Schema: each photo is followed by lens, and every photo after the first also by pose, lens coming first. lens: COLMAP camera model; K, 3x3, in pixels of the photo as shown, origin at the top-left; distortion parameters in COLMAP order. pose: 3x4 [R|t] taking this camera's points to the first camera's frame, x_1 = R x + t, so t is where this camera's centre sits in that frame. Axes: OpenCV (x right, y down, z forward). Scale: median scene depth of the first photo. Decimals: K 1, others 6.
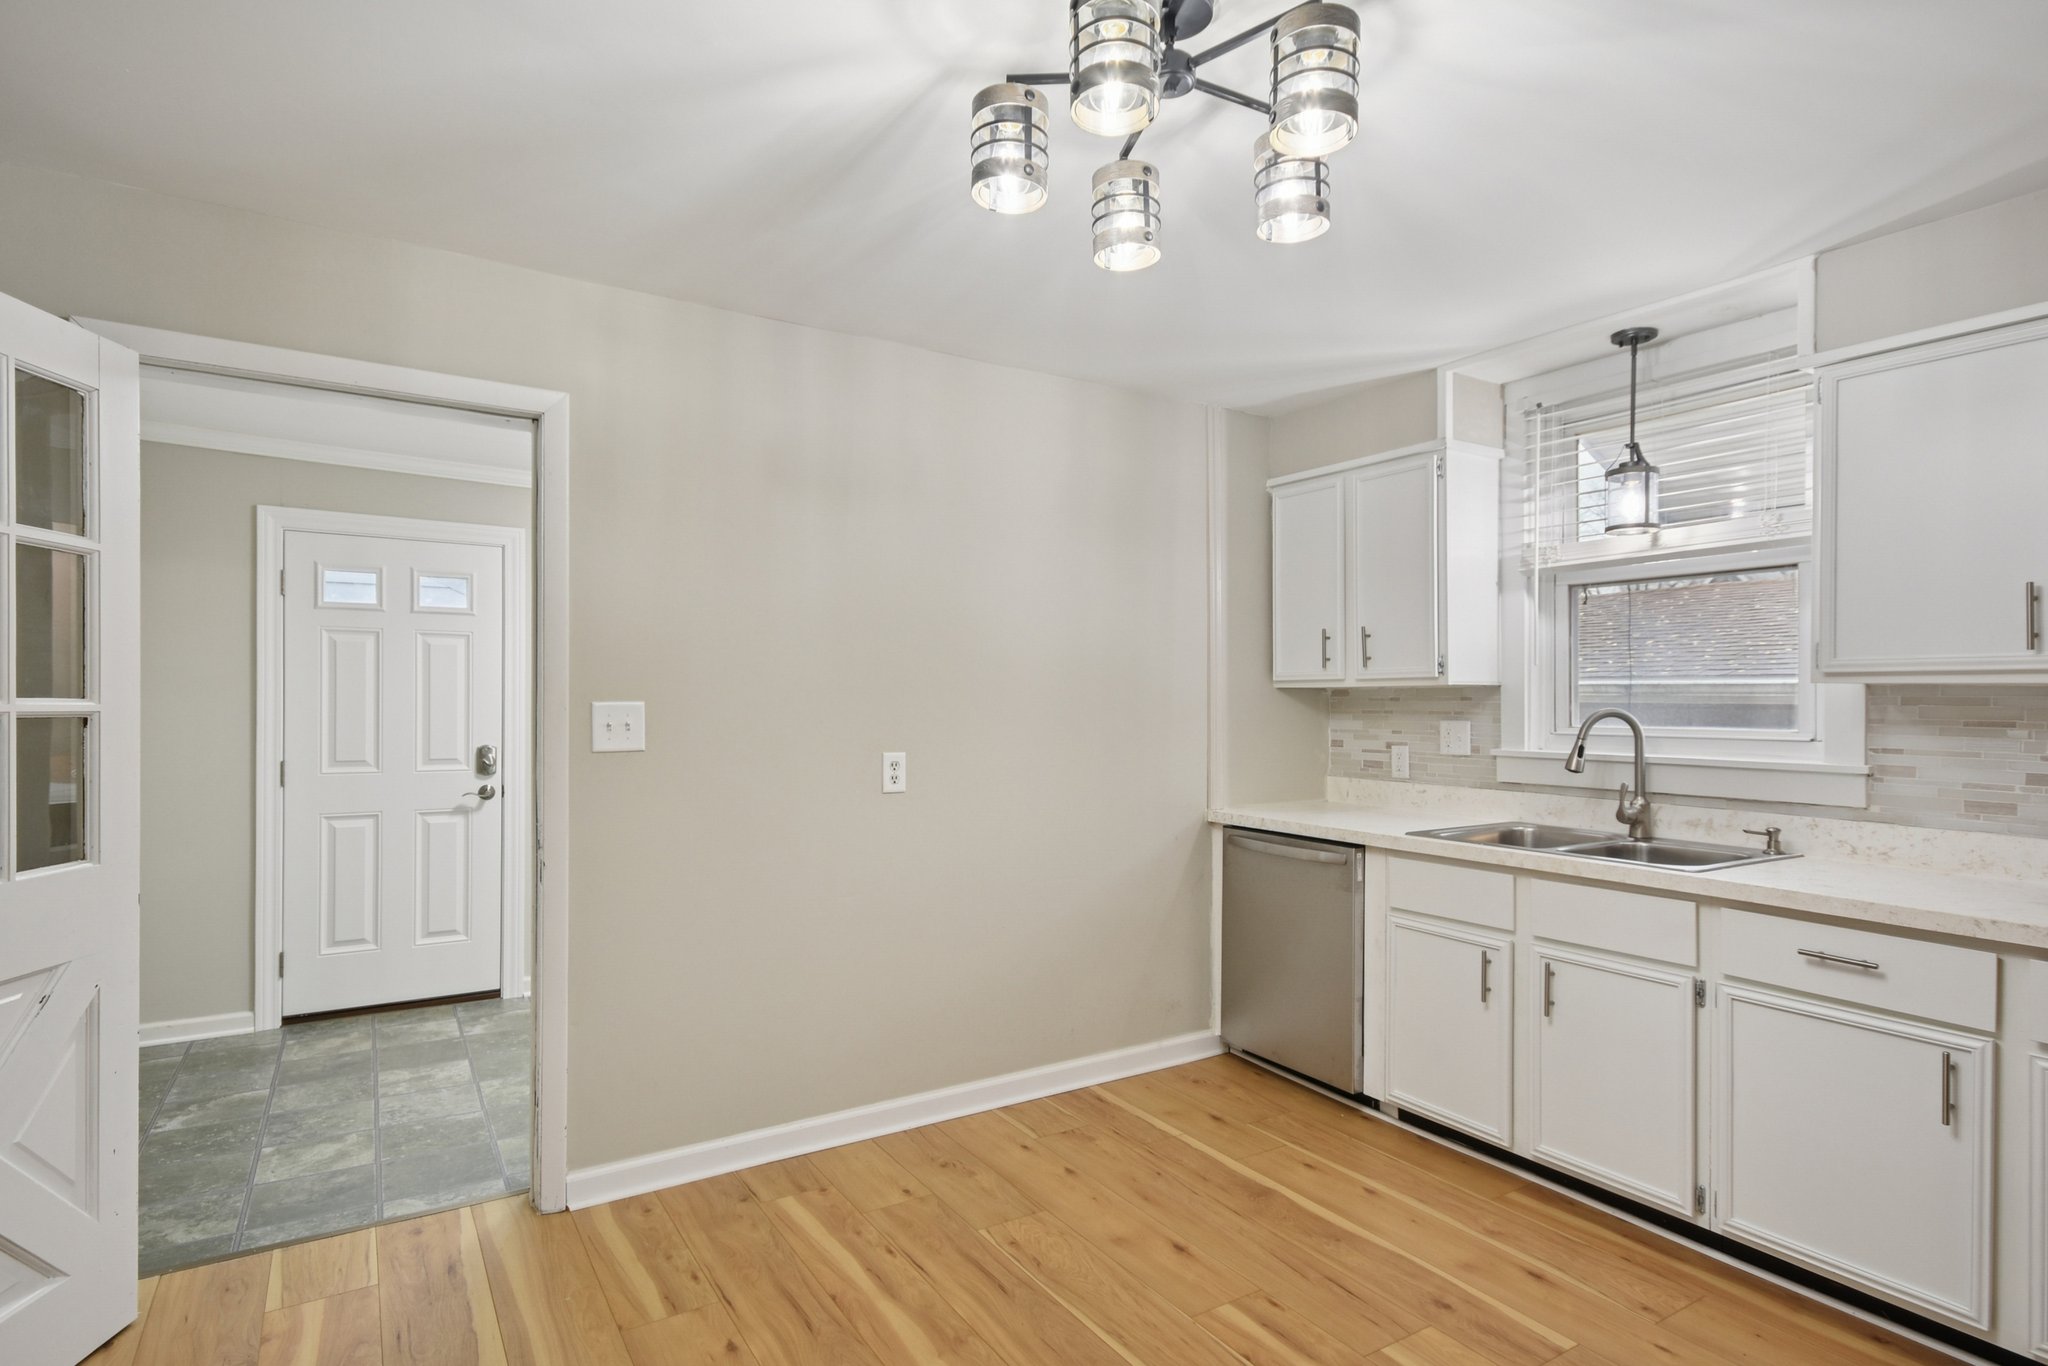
lens RADIAL K [[1080.6, 0, 1028.4], [0, 1080.6, 703.2], [0, 0, 1]] dist [0.014327, 0.001216]
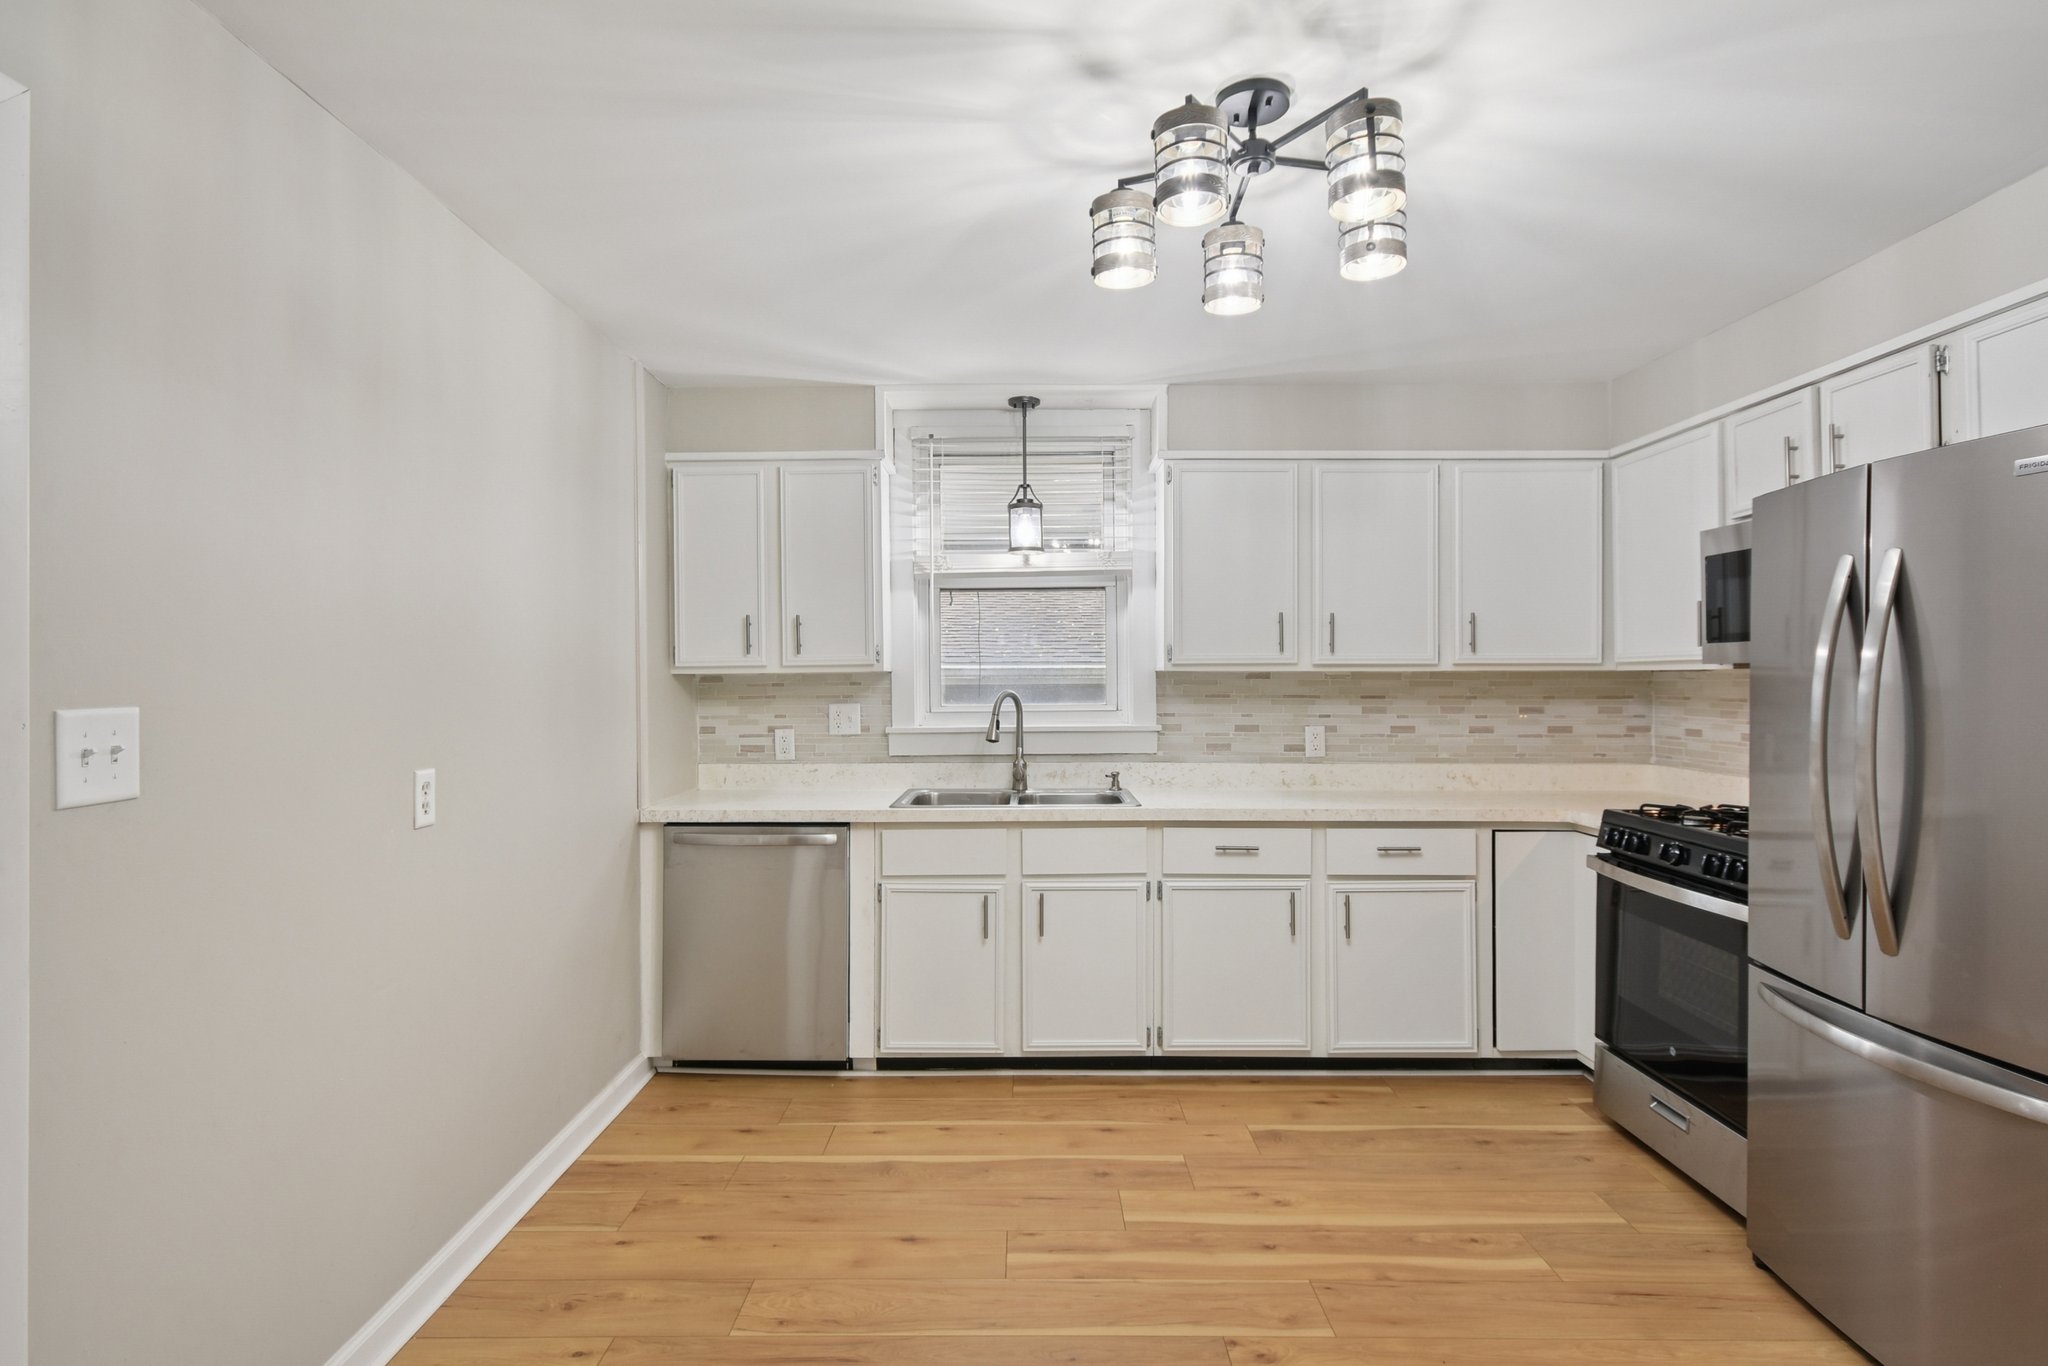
lens RADIAL K [[1080.6, 0, 1026.4], [0, 1080.6, 682.5], [0, 0, 1]] dist [0.014327, 0.001216]
pose [[0.535757, -0.010329, 0.844309, -0.550460], [0.012229, 0.999915, 0.004472, -0.009971], [-0.844284, 0.007929, 0.535838, 0.321358]]
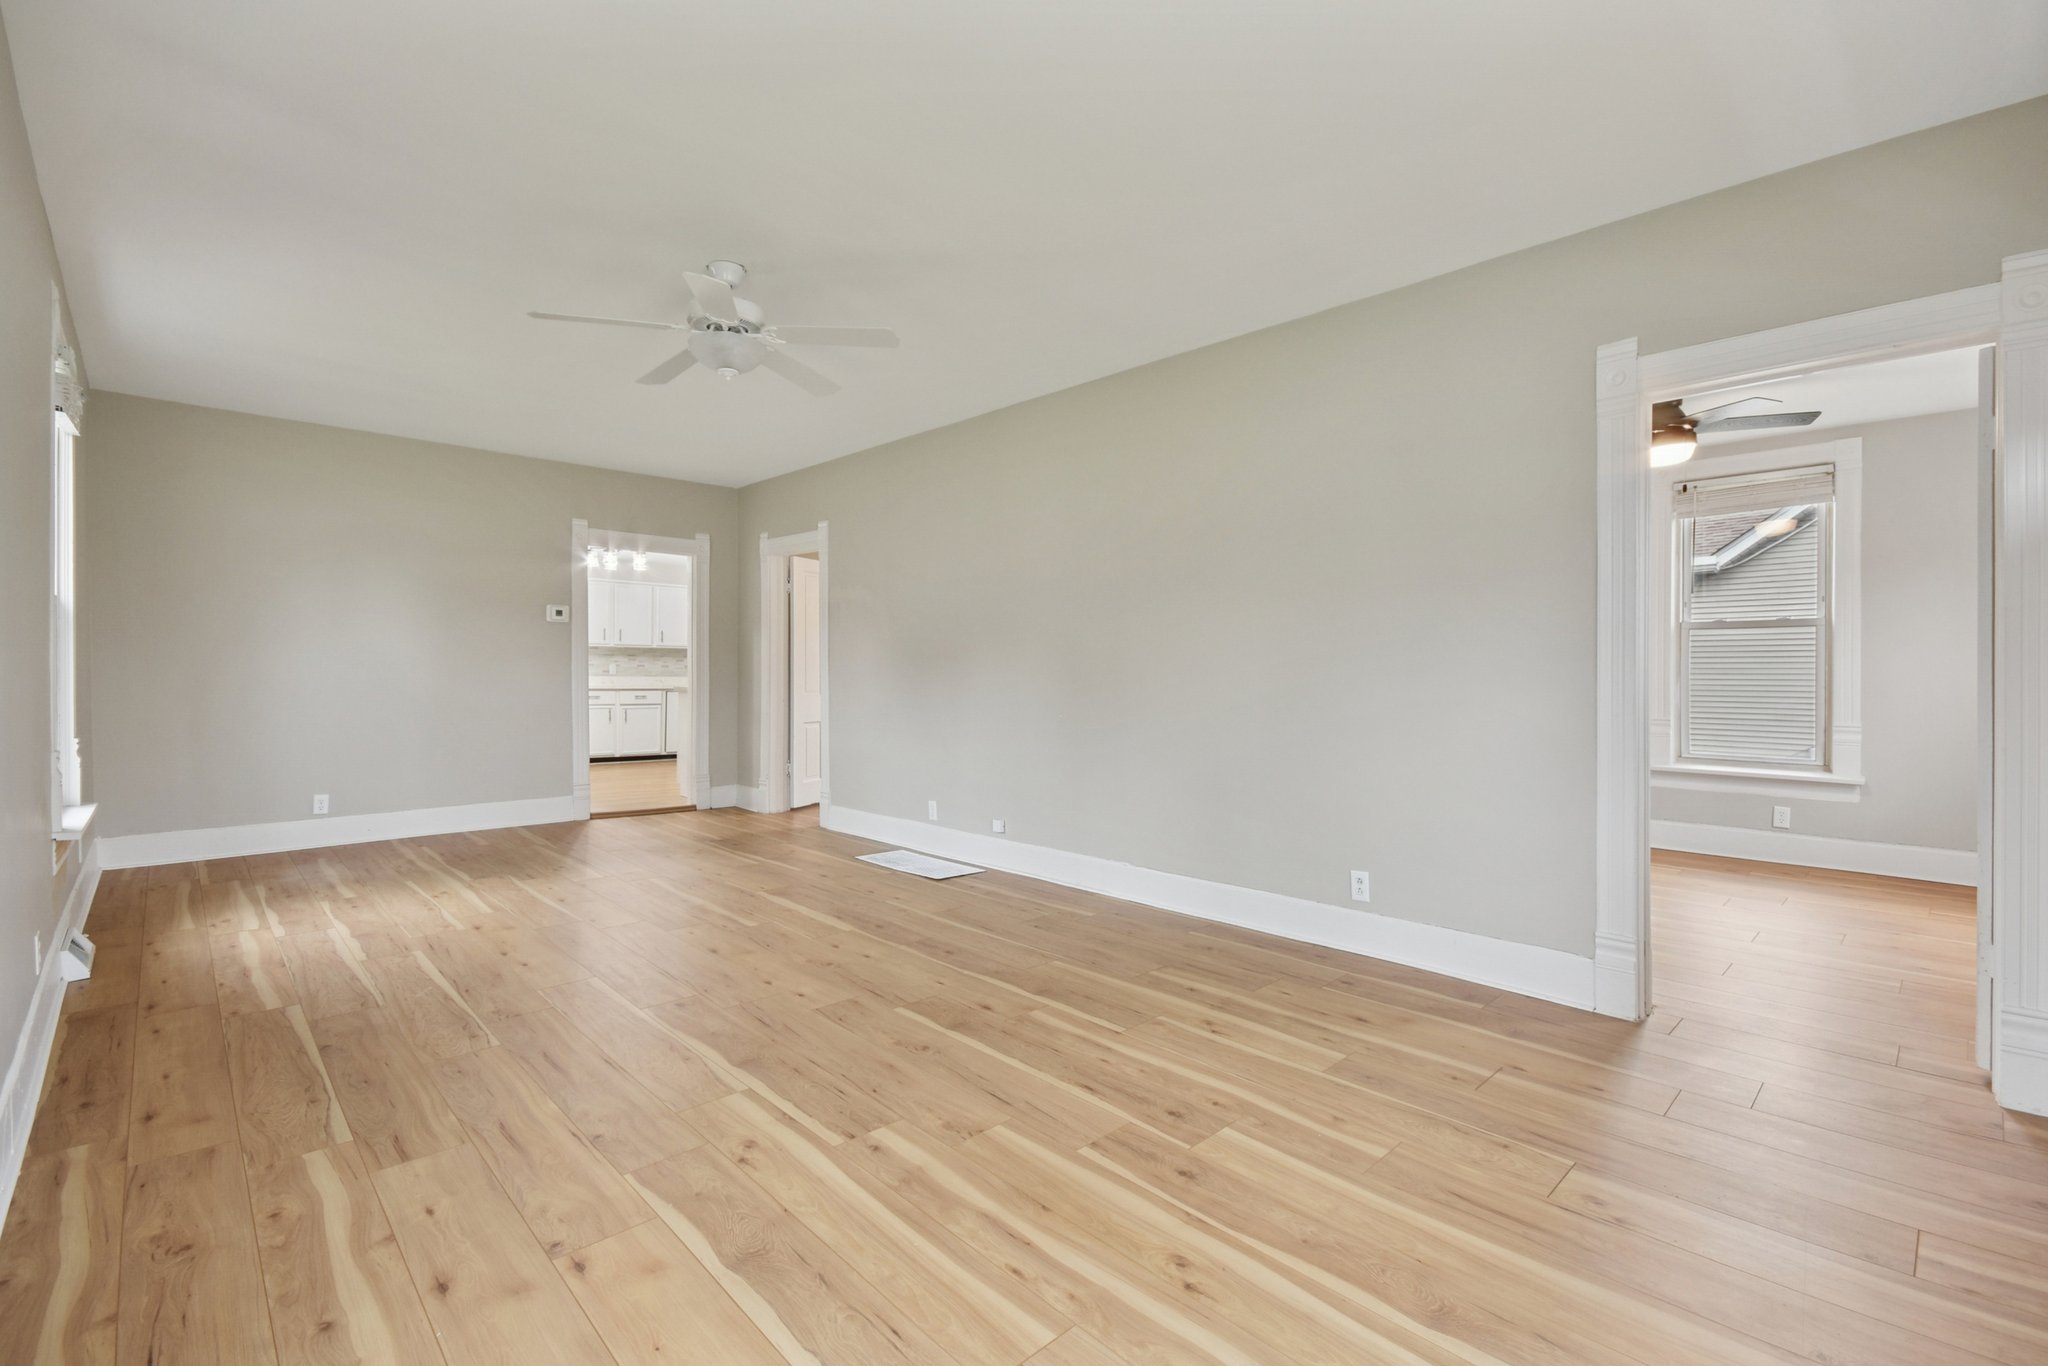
lens RADIAL K [[929.1, 0, 1017.9], [0, 929.1, 675.7], [0, 0, 1]] dist [0.005506, -0.006821]
pose [[-0.174706, -0.012000, 0.984548, -3.191409], [-0.000506, 0.999927, 0.012098, 0.055354], [-0.984621, 0.001616, -0.174699, -0.209473]]
